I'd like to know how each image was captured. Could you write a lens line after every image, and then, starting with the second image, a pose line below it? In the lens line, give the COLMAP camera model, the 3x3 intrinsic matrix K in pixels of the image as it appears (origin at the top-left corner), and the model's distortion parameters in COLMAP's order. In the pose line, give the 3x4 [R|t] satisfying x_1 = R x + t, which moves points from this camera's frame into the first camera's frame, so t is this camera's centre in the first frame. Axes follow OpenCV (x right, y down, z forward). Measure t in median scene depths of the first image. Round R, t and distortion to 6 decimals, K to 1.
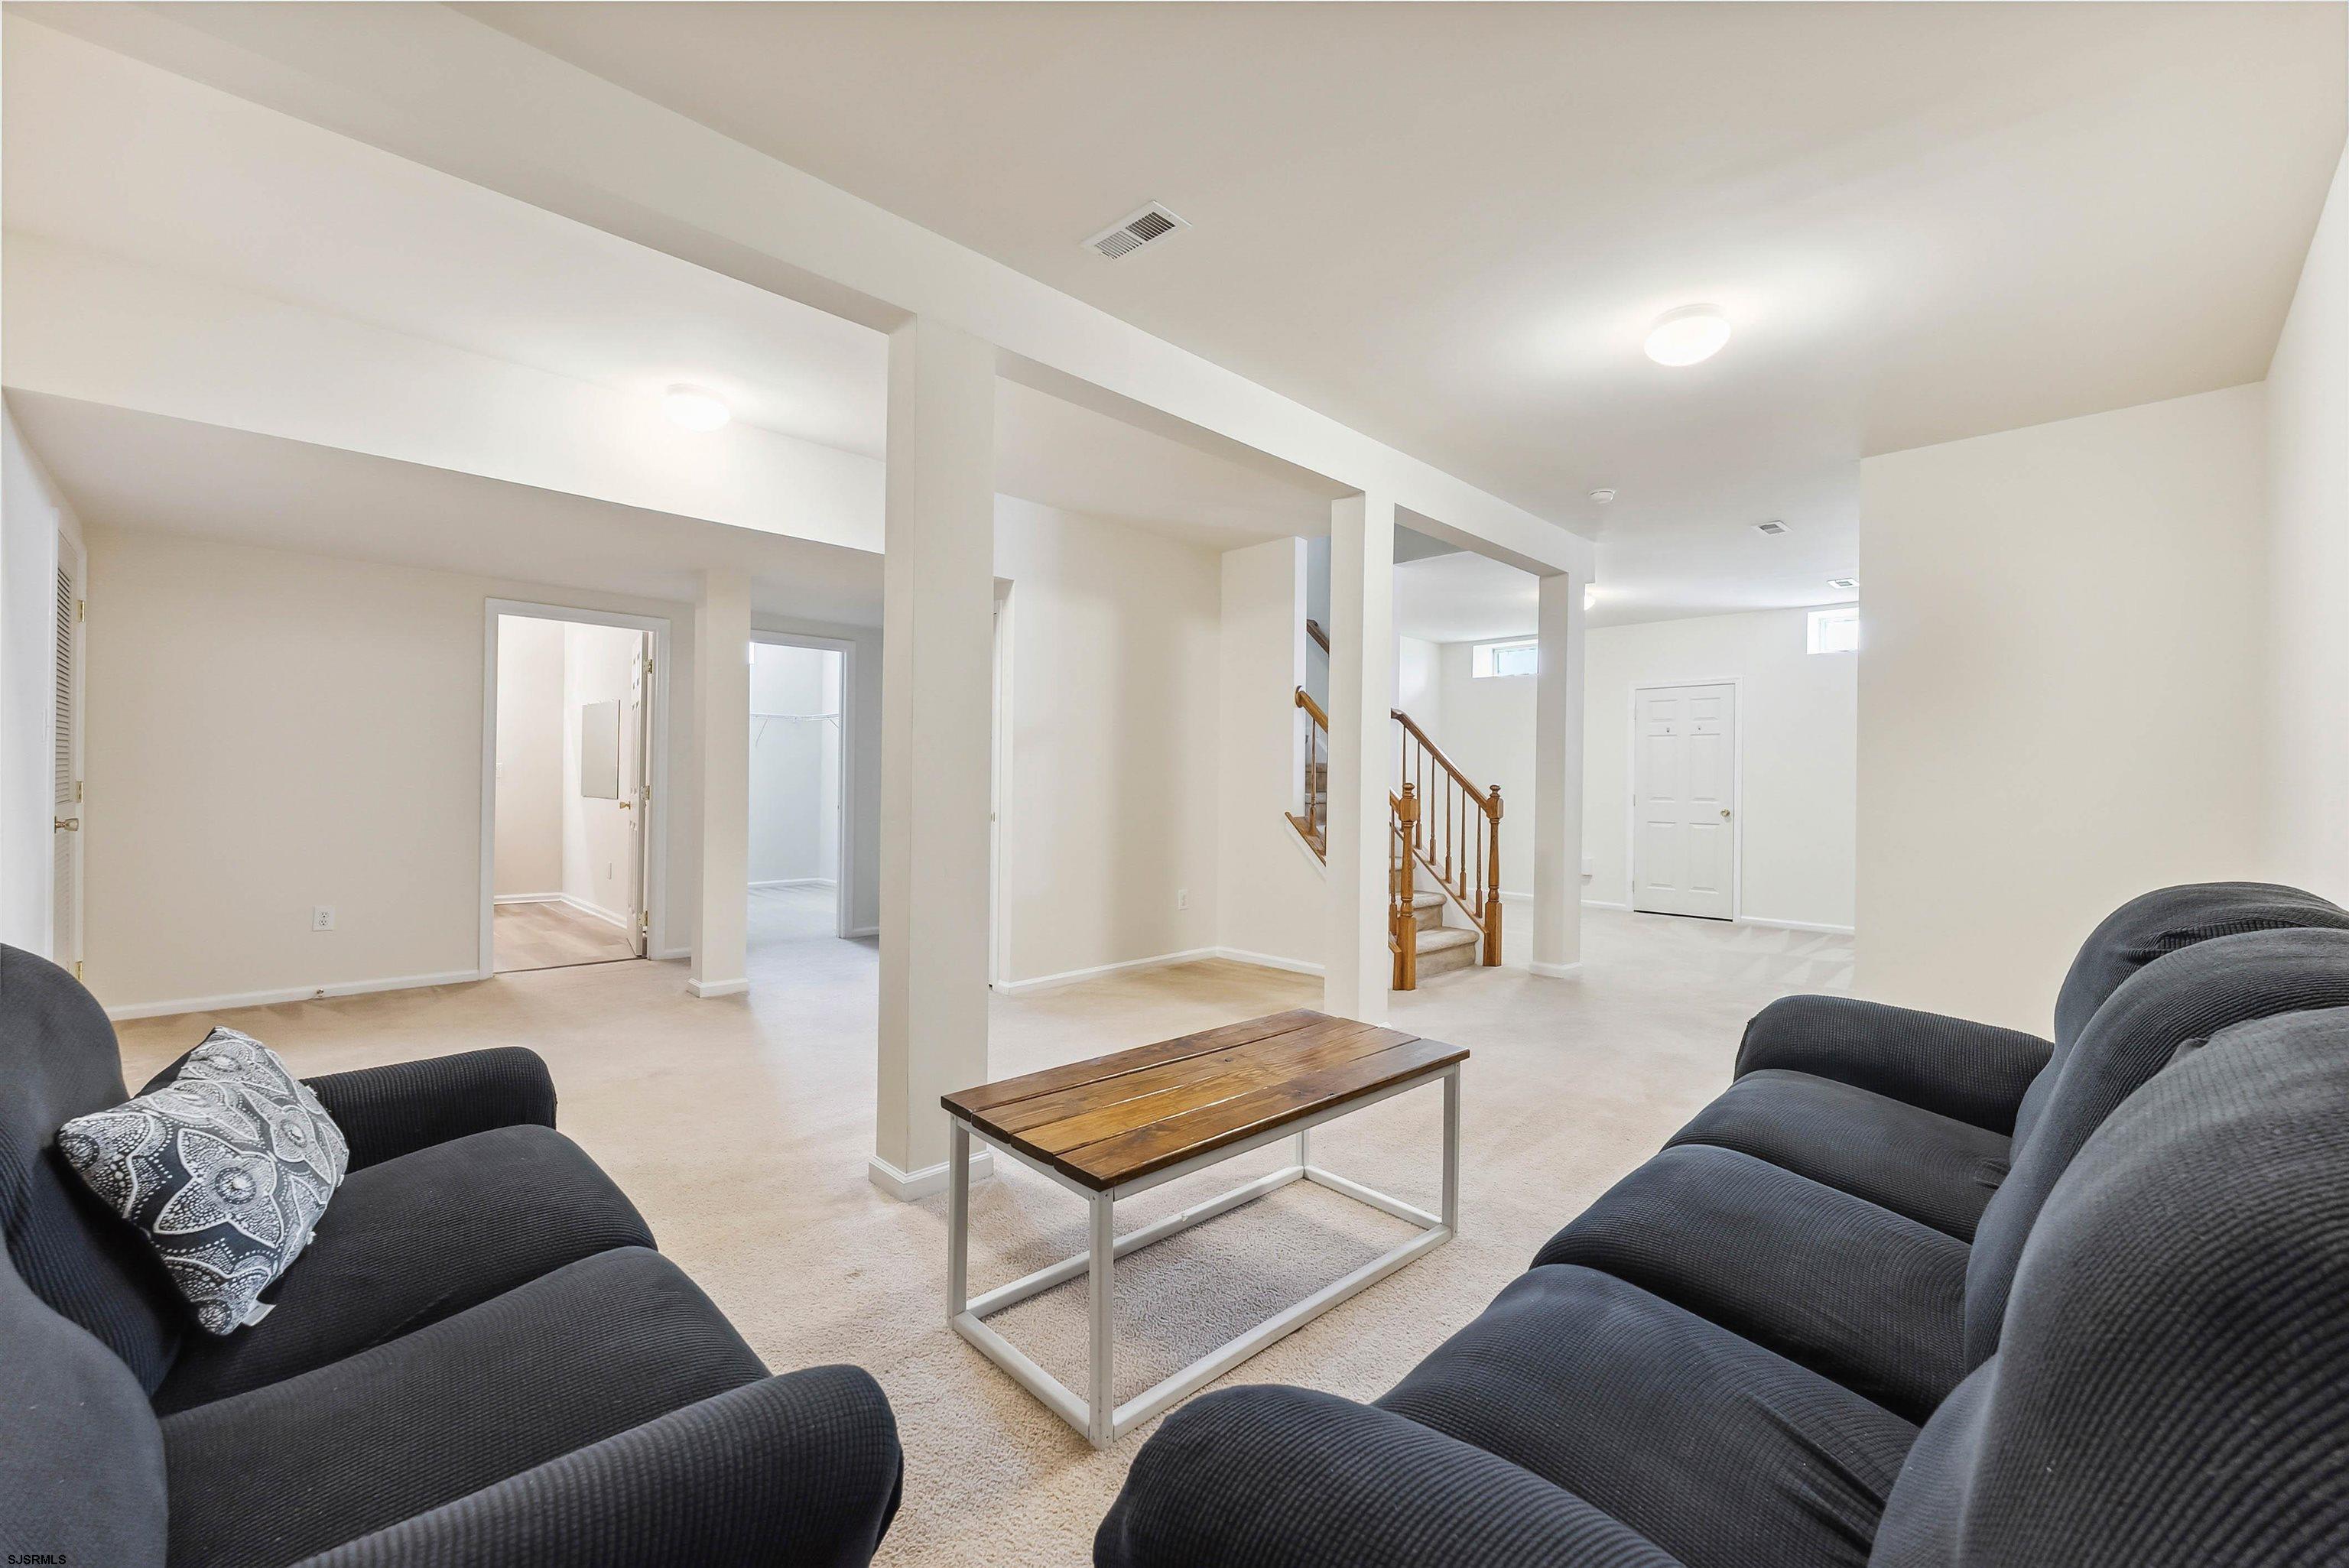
lens RADIAL K [[972.5, 0, 1174.5], [0, 972.5, 784.0], [0, 0, 1]] dist [0.000305, -0.002356]
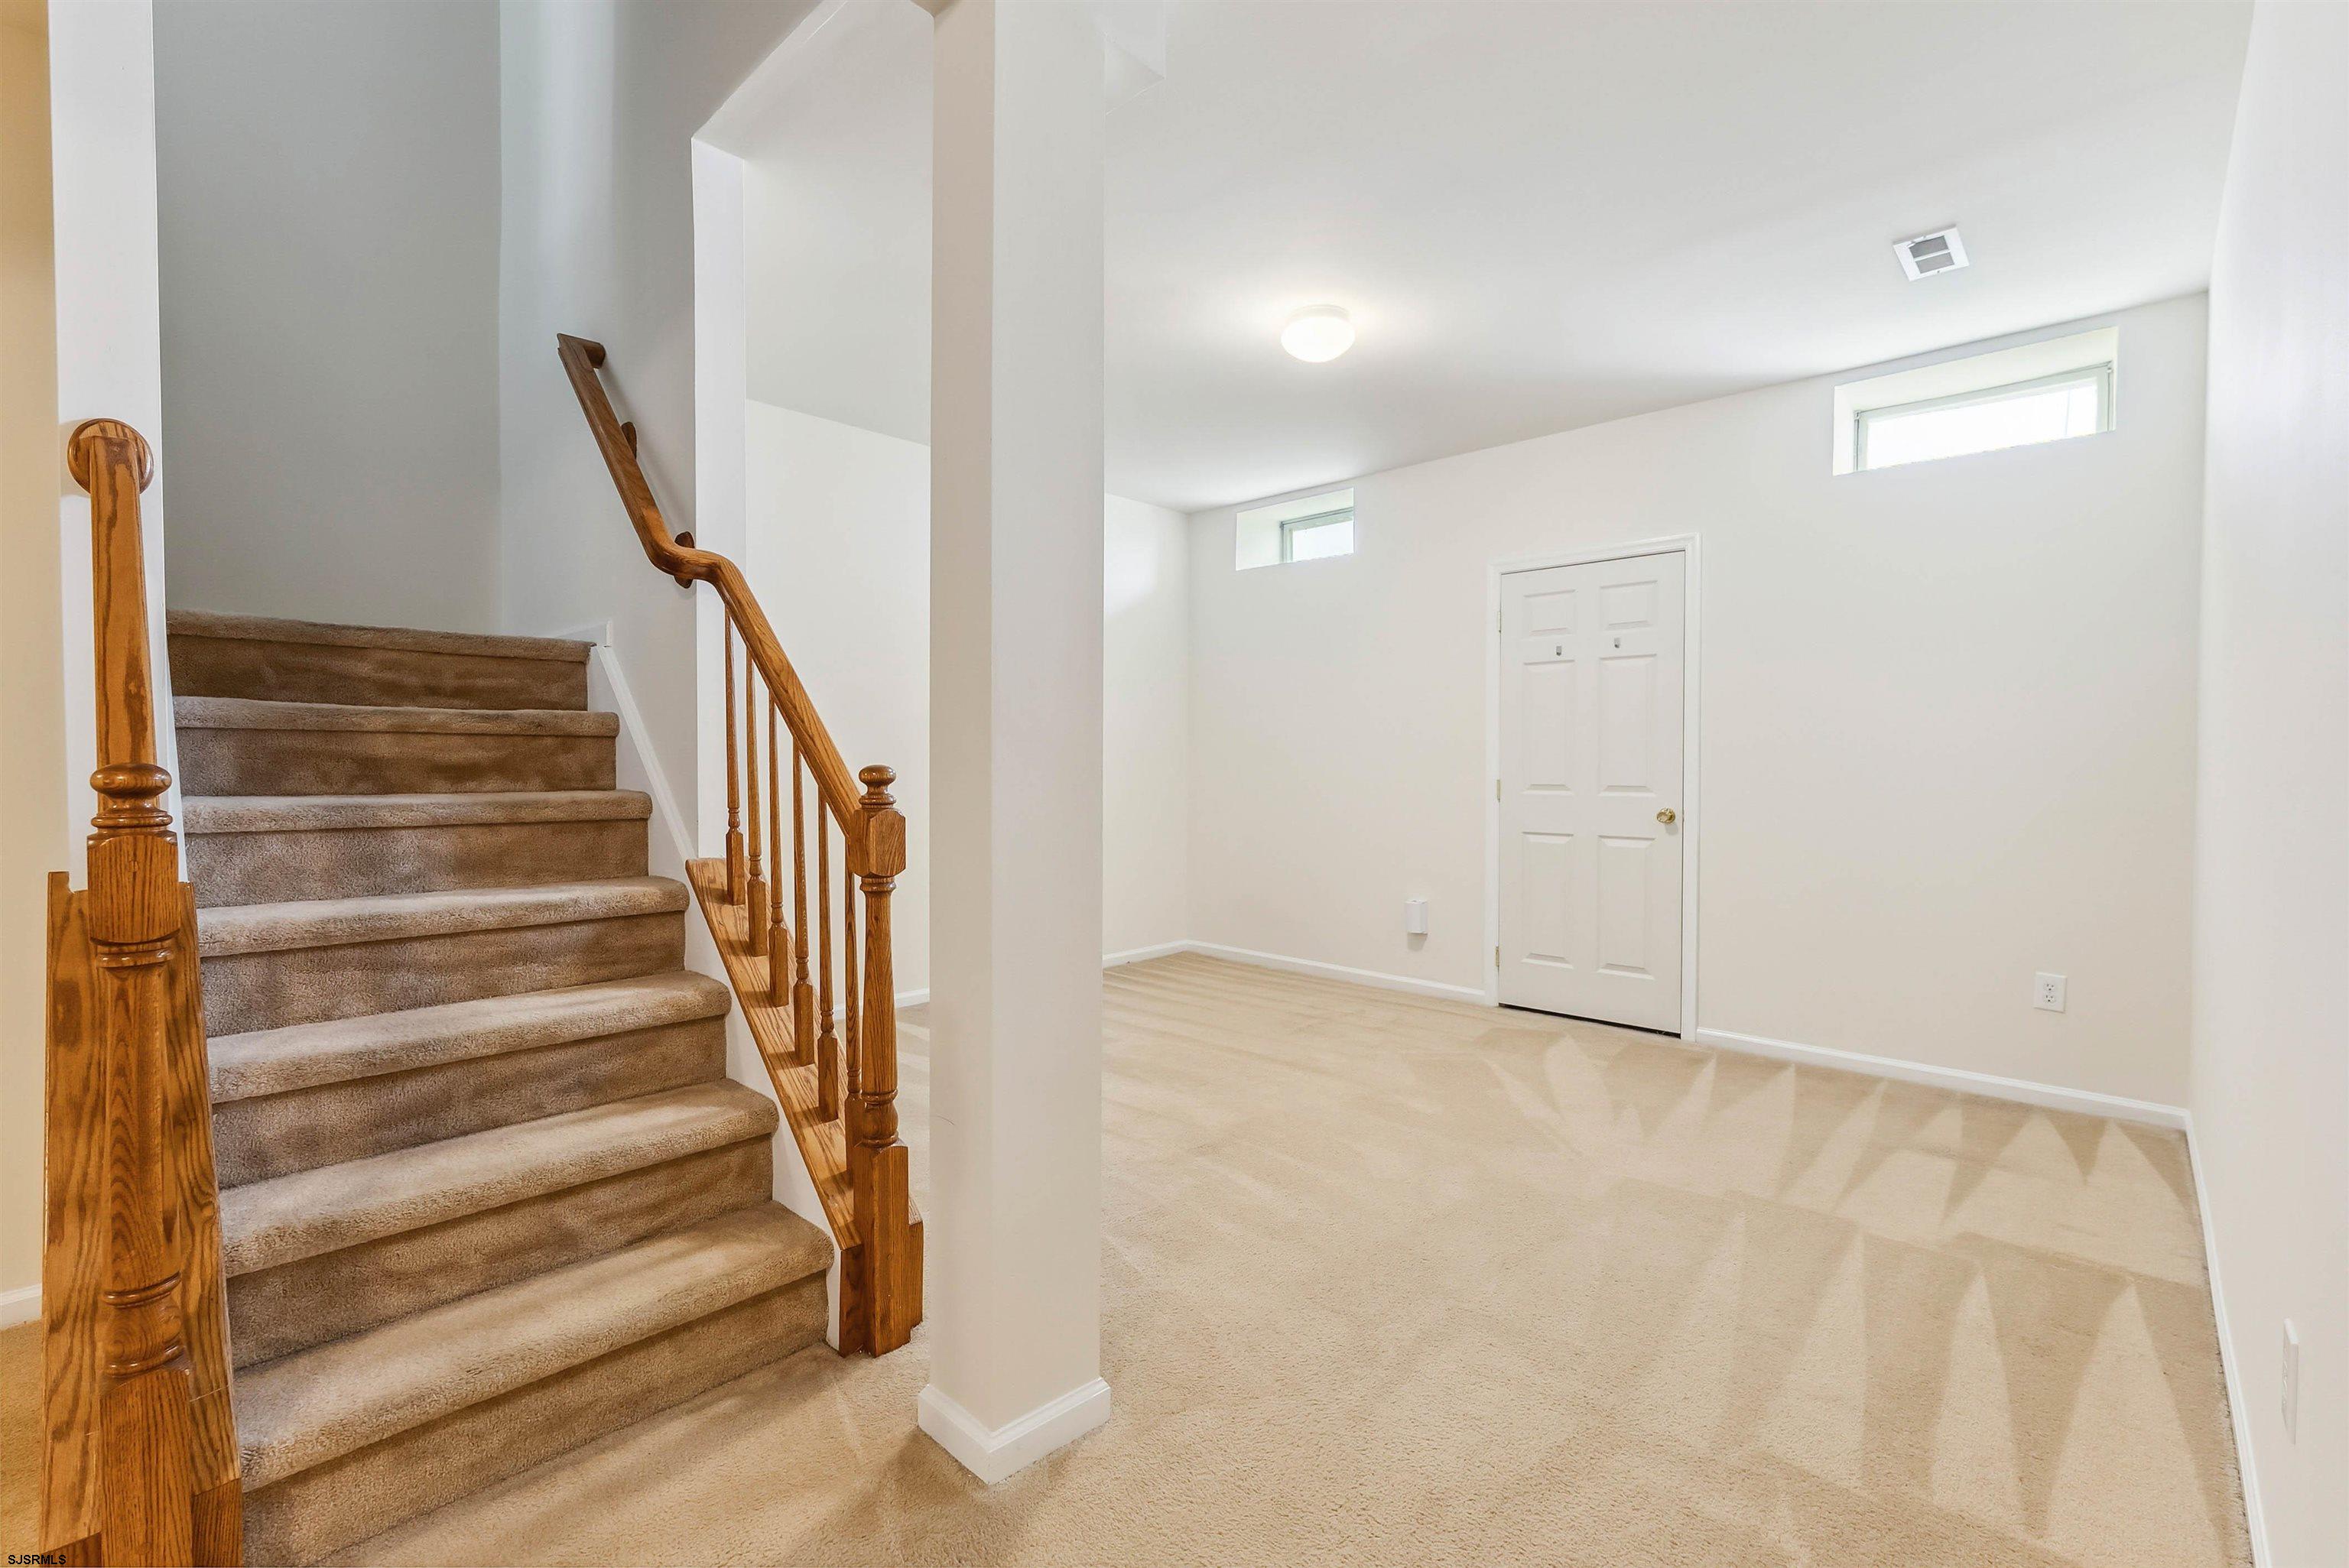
lens RADIAL K [[1003.4, 0, 1174.5], [0, 1003.4, 784.0], [0, 0, 1]] dist [-0.014220, -0.000085]
pose [[0.999639, -0.014364, 0.022694, 0.329086], [0.013856, 0.999653, 0.022396, 0.000746], [-0.023008, -0.022074, 0.999492, 0.538609]]
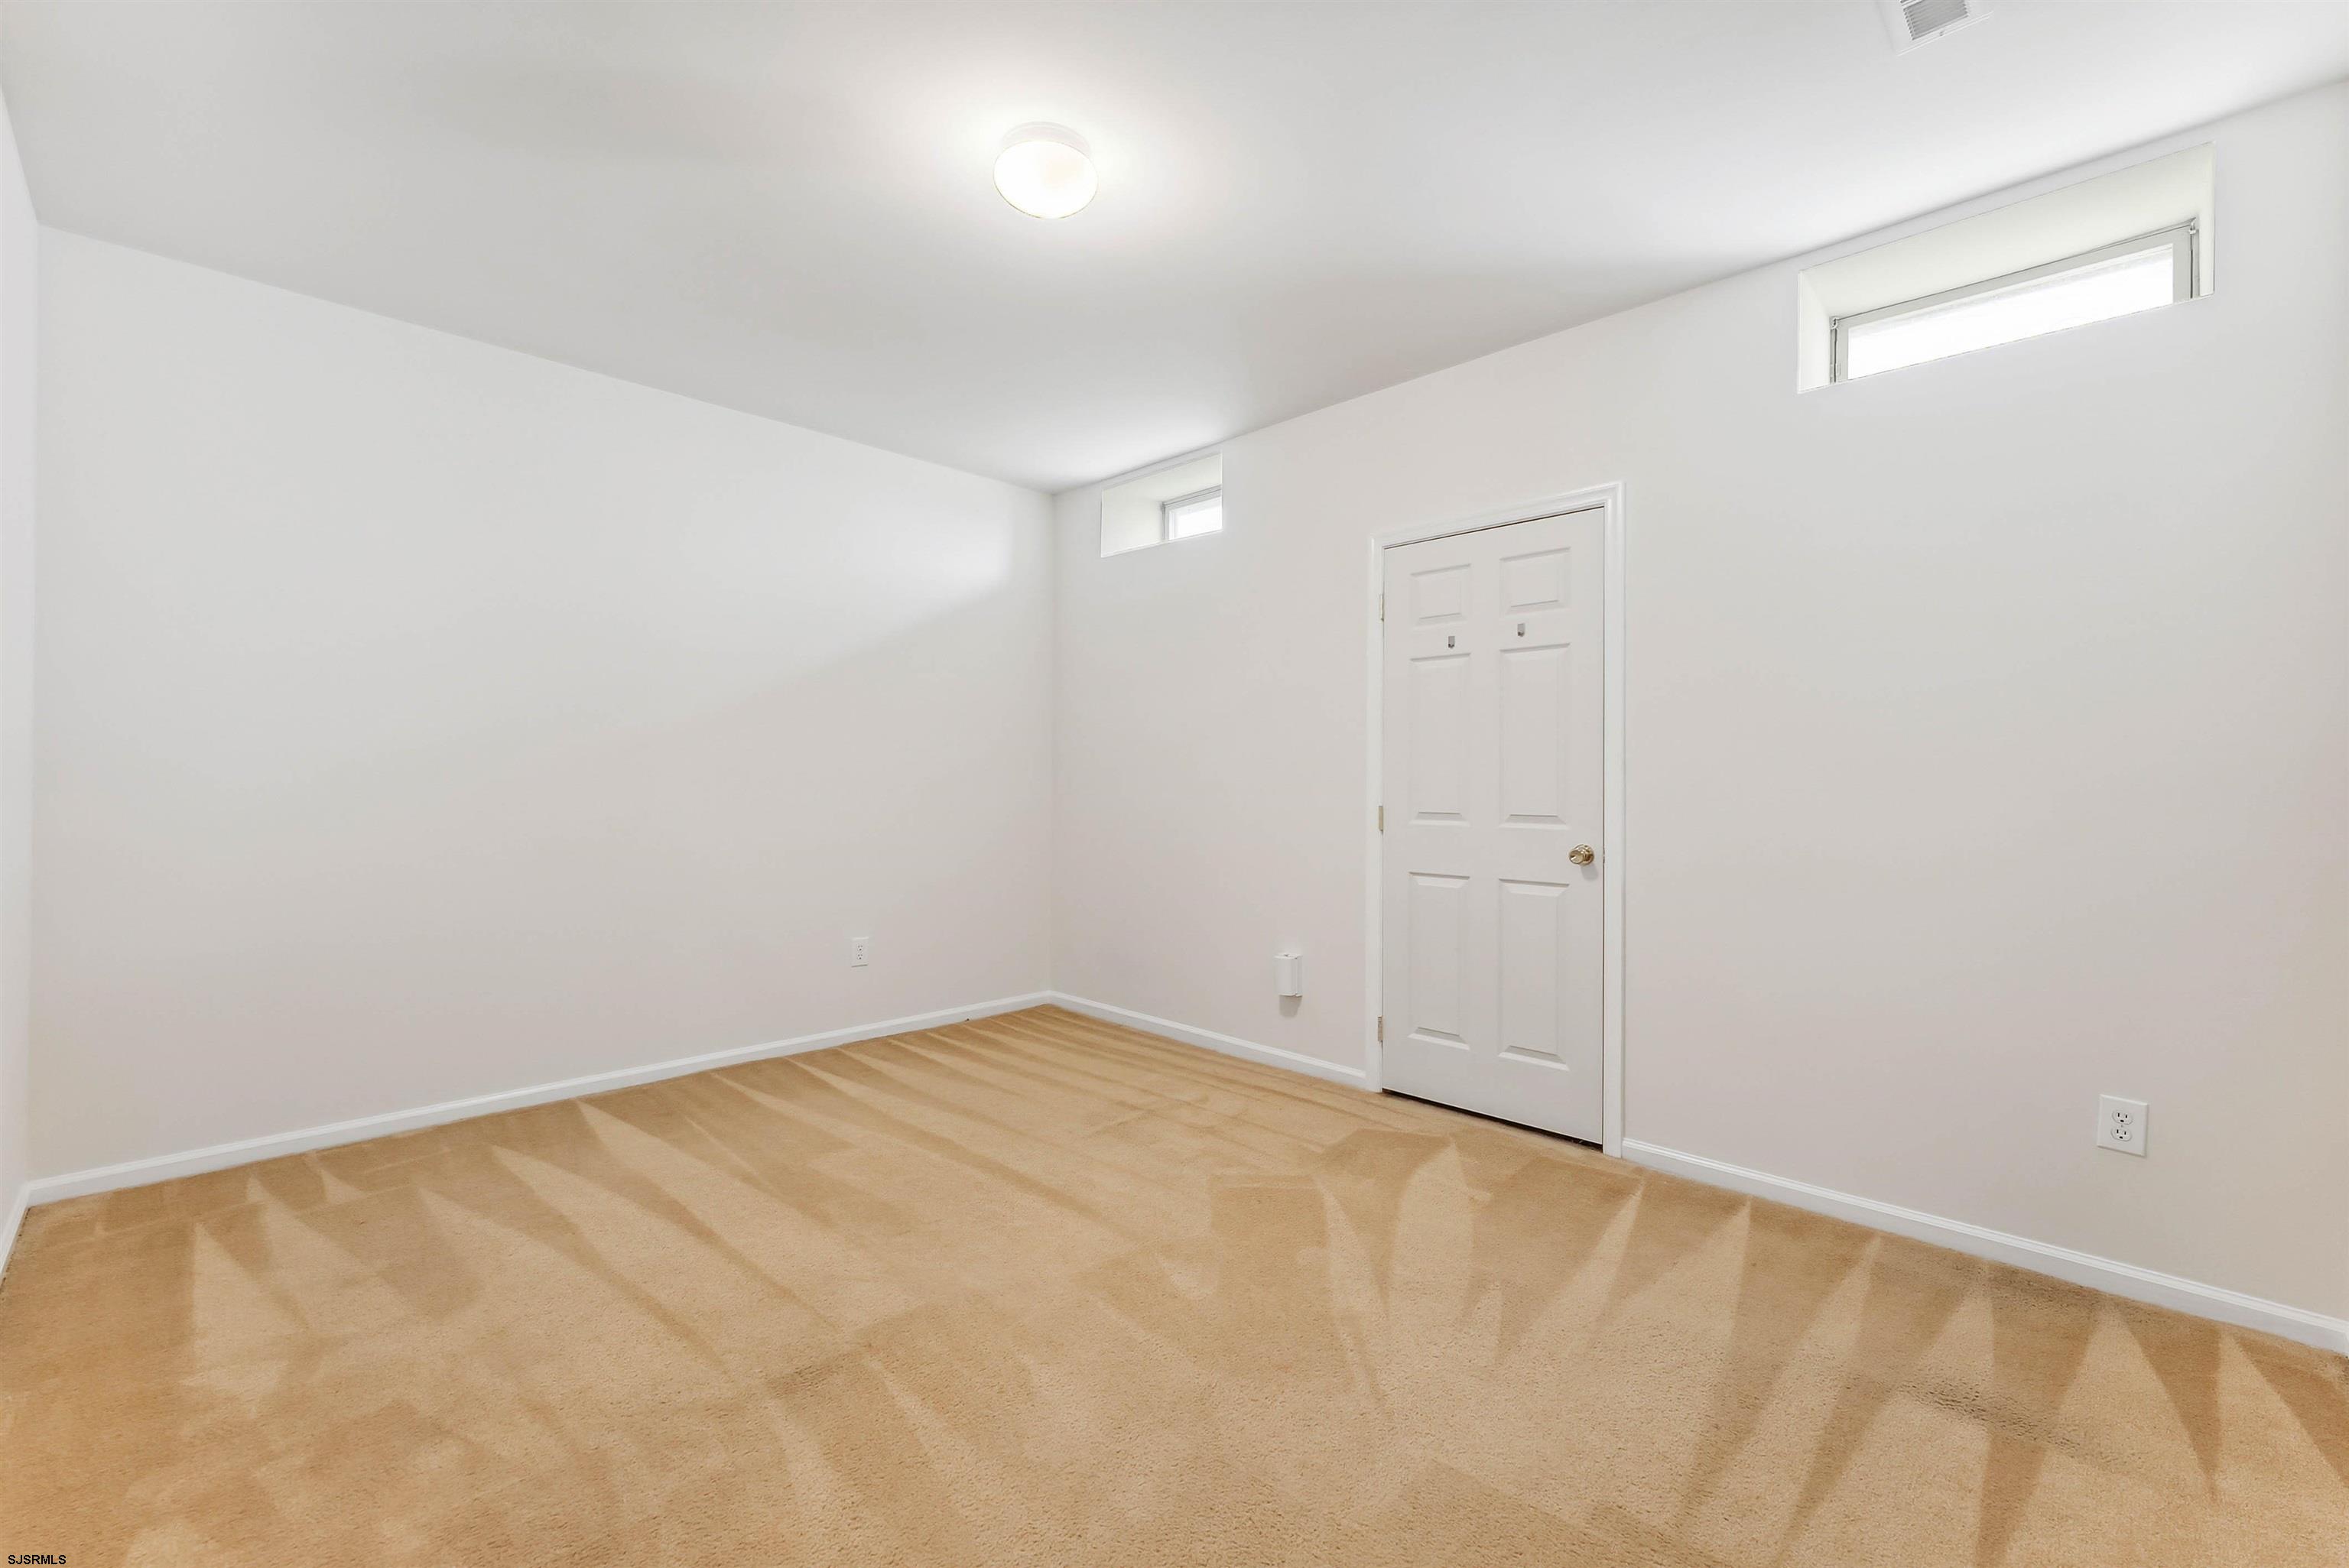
lens RADIAL K [[972.5, 0, 1174.5], [0, 972.5, 784.0], [0, 0, 1]] dist [0.000305, -0.002356]
pose [[0.999928, -0.009488, 0.007406, 0.433766], [0.009474, 0.999953, 0.001871, 0.002216], [-0.007423, -0.001801, 0.999971, 0.670419]]
